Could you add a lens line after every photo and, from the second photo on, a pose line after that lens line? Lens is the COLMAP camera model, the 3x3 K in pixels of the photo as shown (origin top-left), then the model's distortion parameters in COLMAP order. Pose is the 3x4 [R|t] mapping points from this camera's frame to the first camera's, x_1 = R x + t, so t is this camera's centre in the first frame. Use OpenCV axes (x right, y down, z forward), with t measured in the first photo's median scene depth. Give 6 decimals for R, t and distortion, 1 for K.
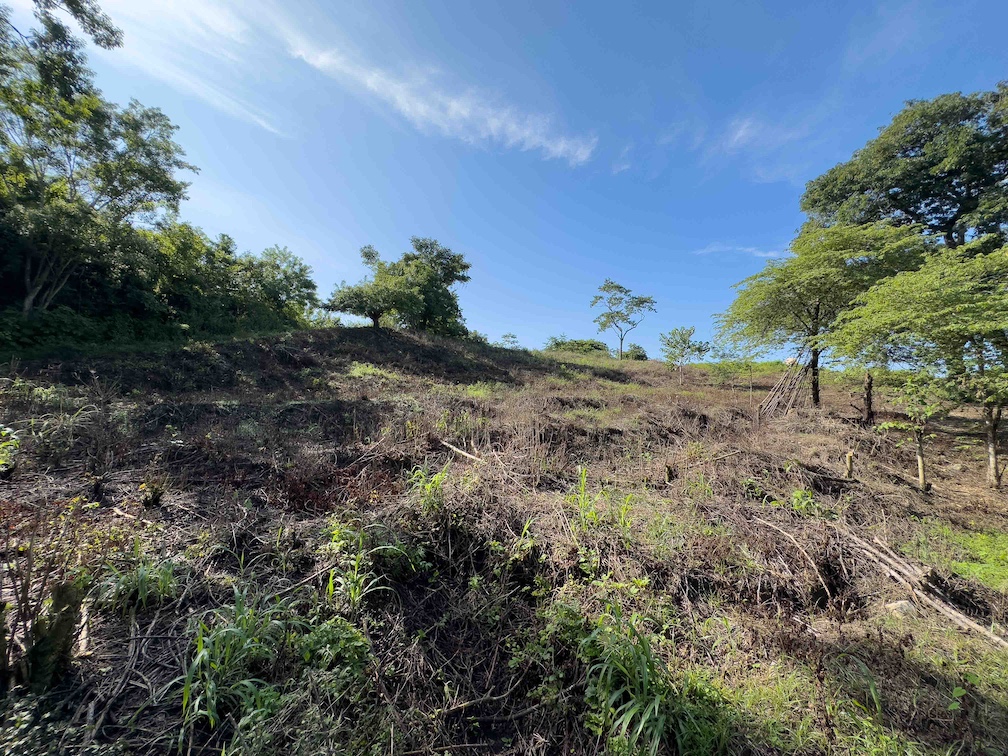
lens RADIAL K [[400.4, 0, 505.7], [0, 400.4, 376.7], [0, 0, 1]] dist [-0.008861, 0.000240]
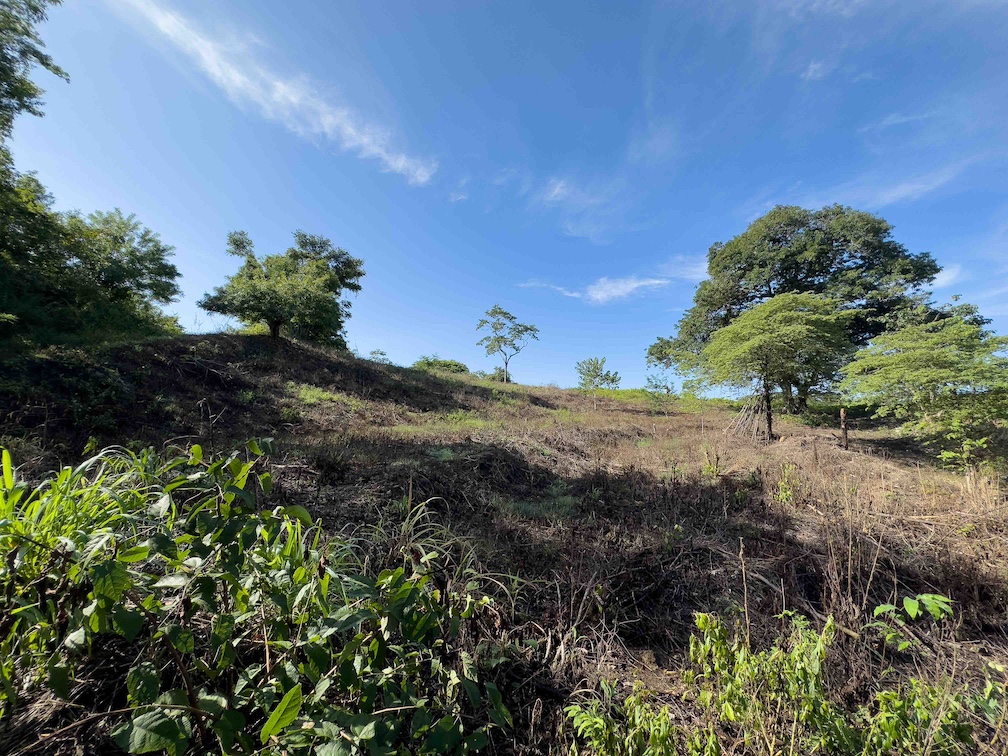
lens RADIAL K [[400.4, 0, 505.7], [0, 400.4, 376.7], [0, 0, 1]] dist [-0.008861, 0.000240]
pose [[0.907448, 0.035581, 0.418655, -0.142052], [-0.016882, 0.998691, -0.048287, -0.008437], [-0.419825, 0.036750, 0.906861, 0.055463]]
